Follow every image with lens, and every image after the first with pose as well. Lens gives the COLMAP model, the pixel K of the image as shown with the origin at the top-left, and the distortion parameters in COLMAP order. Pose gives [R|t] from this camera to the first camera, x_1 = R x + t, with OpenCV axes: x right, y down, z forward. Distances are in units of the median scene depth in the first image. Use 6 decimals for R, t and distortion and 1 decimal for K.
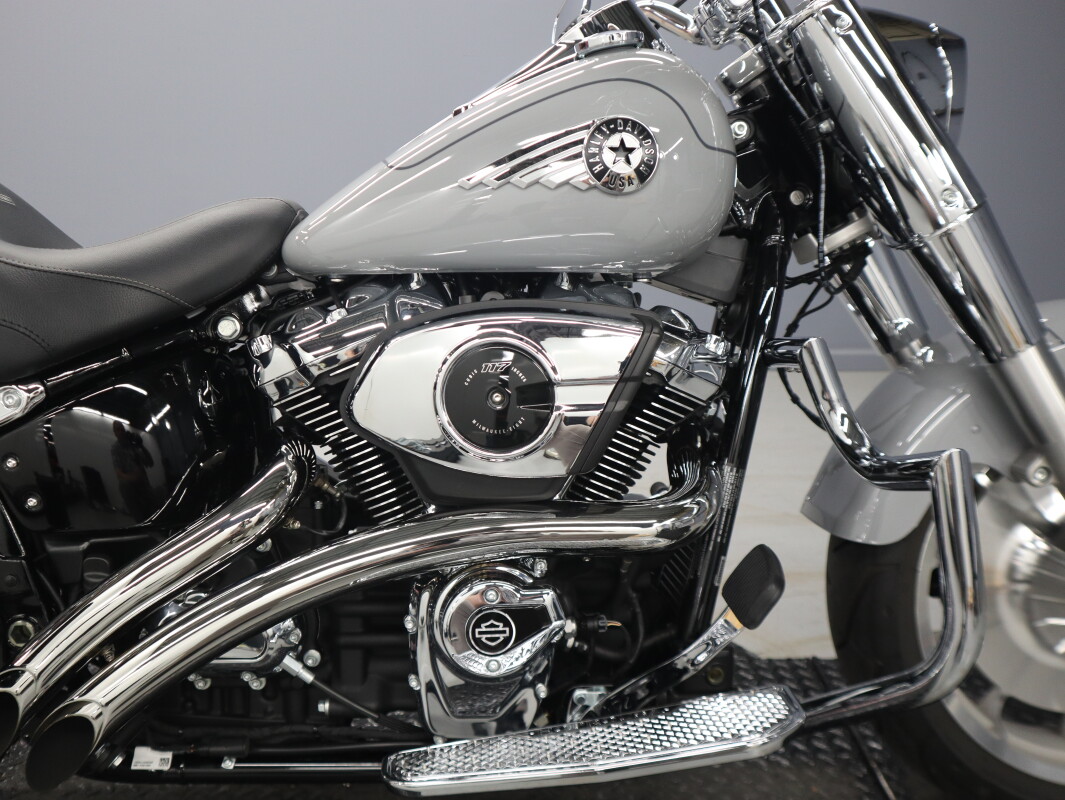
lens RADIAL K [[912.7, 0, 541.4], [0, 912.7, 407.1], [0, 0, 1]] dist [-0.073375, 0.078390]
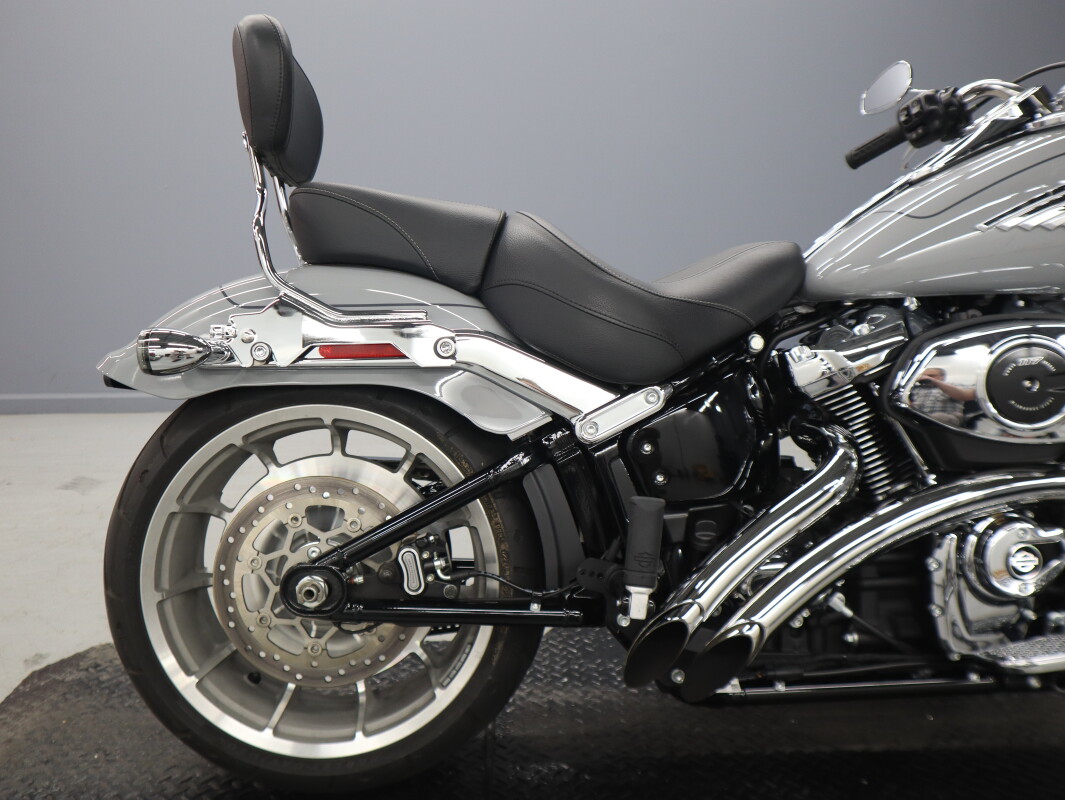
lens RADIAL K [[912.7, 0, 548.2], [0, 912.7, 411.7], [0, 0, 1]] dist [-0.073375, 0.078390]
pose [[0.999161, -0.032302, 0.025186, -0.702344], [0.033412, 0.998430, -0.044958, 0.058919], [-0.023694, 0.045762, 0.998671, -0.275876]]
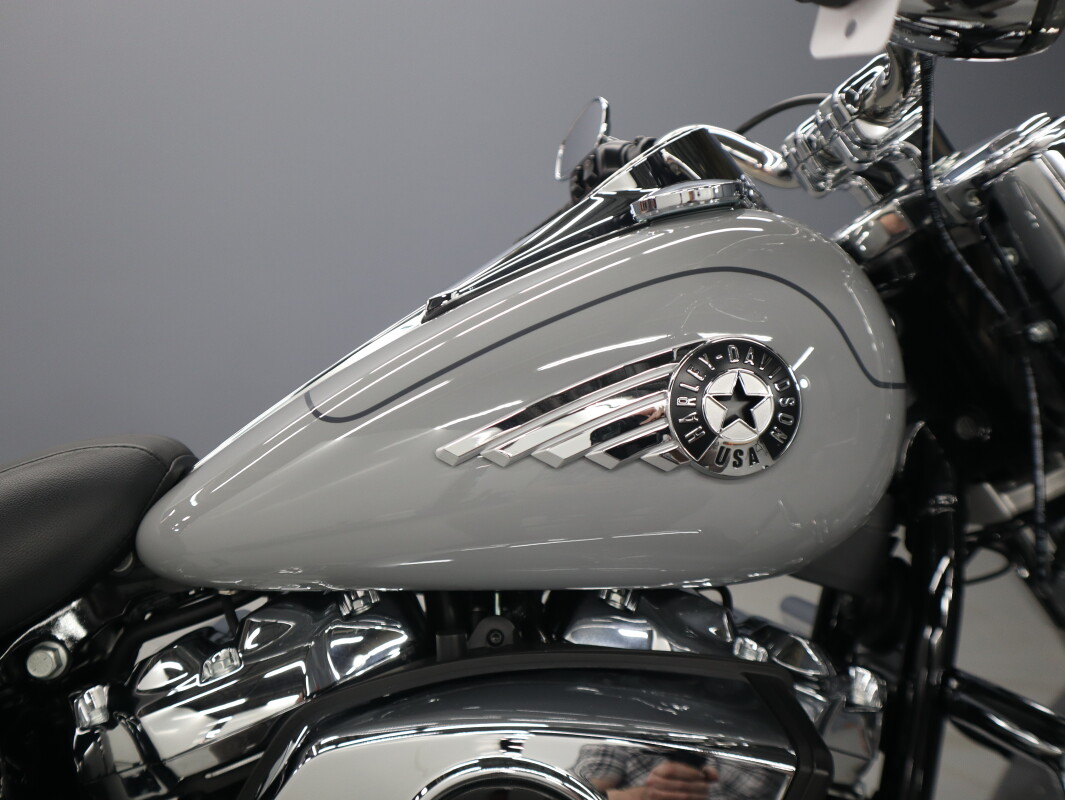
lens RADIAL K [[912.7, 0, 529.5], [0, 912.7, 397.7], [0, 0, 1]] dist [-0.073375, 0.078390]
pose [[0.999819, -0.004084, 0.018603, -0.041176], [0.006355, 0.992301, -0.123686, -0.194592], [-0.017955, 0.123782, 0.992147, 0.411136]]
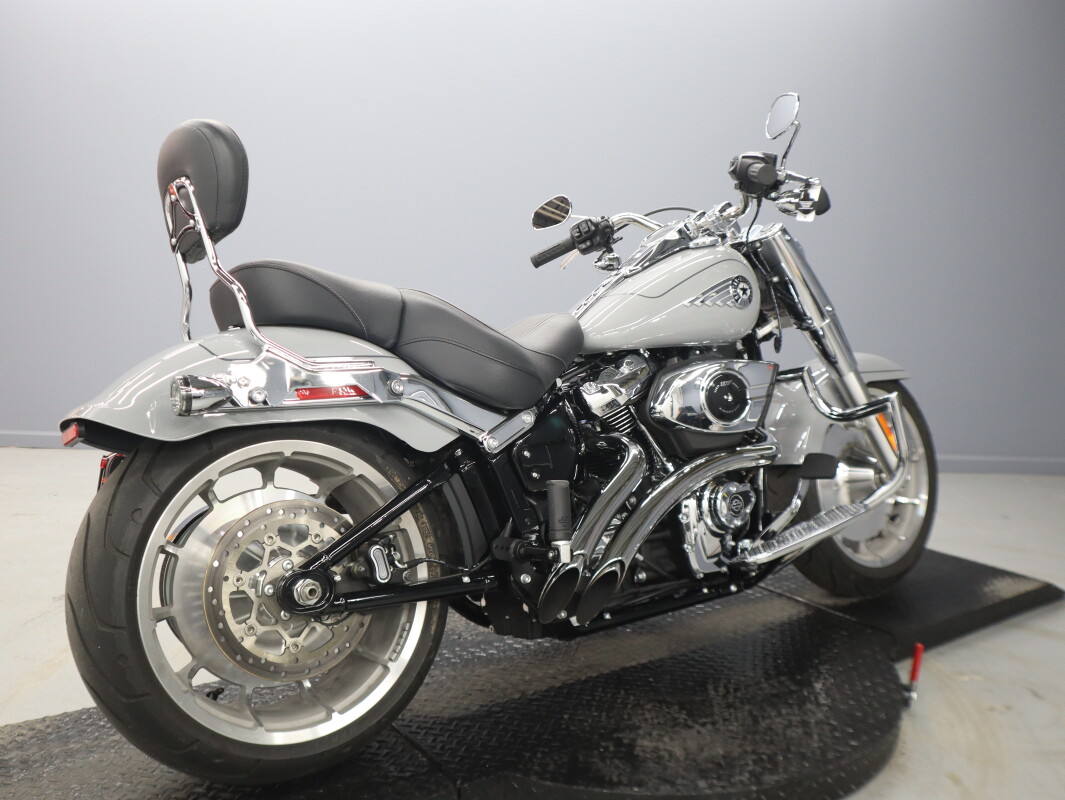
lens RADIAL K [[912.7, 0, 542.0], [0, 912.7, 398.7], [0, 0, 1]] dist [-0.073375, 0.078390]
pose [[0.818551, -0.068188, 0.570372, -1.480634], [0.159110, 0.980994, -0.111065, 0.149458], [-0.551958, 0.181664, 0.813843, -0.496421]]
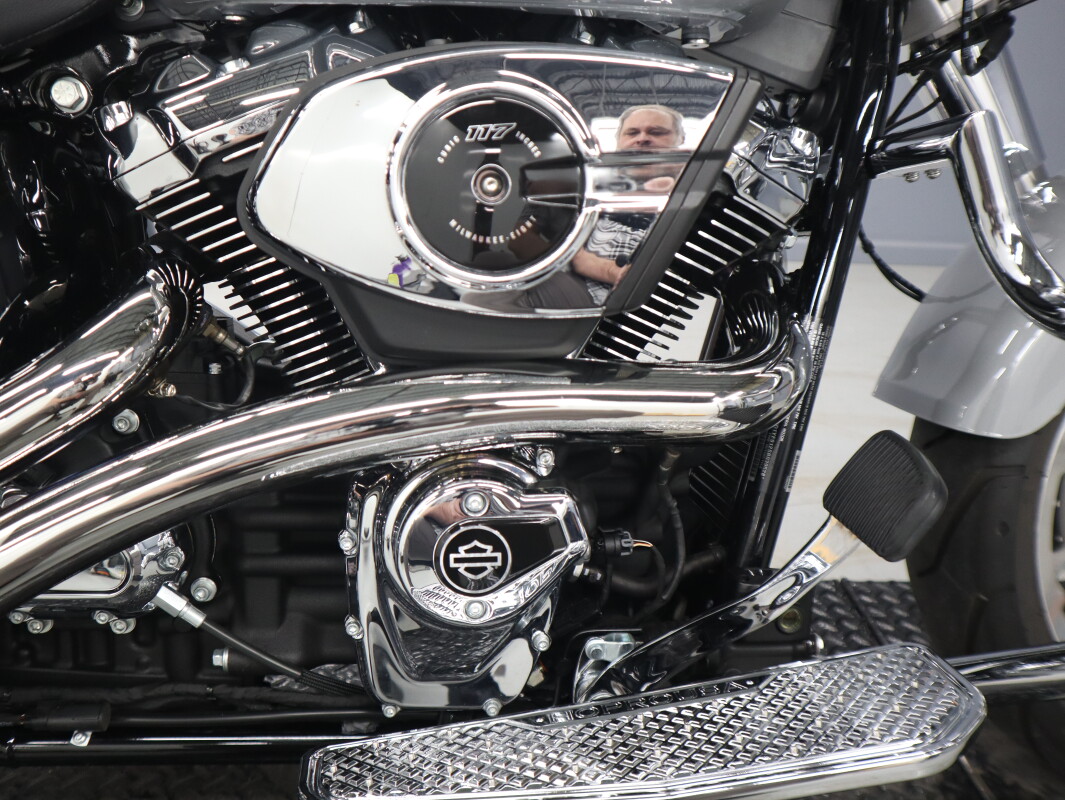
lens RADIAL K [[912.7, 0, 523.9], [0, 912.7, 399.5], [0, 0, 1]] dist [-0.073375, 0.078390]
pose [[0.998878, 0.016774, 0.044293, -0.045354], [-0.020984, 0.995124, 0.096379, 0.065441], [-0.042460, -0.097200, 0.994359, 0.333598]]
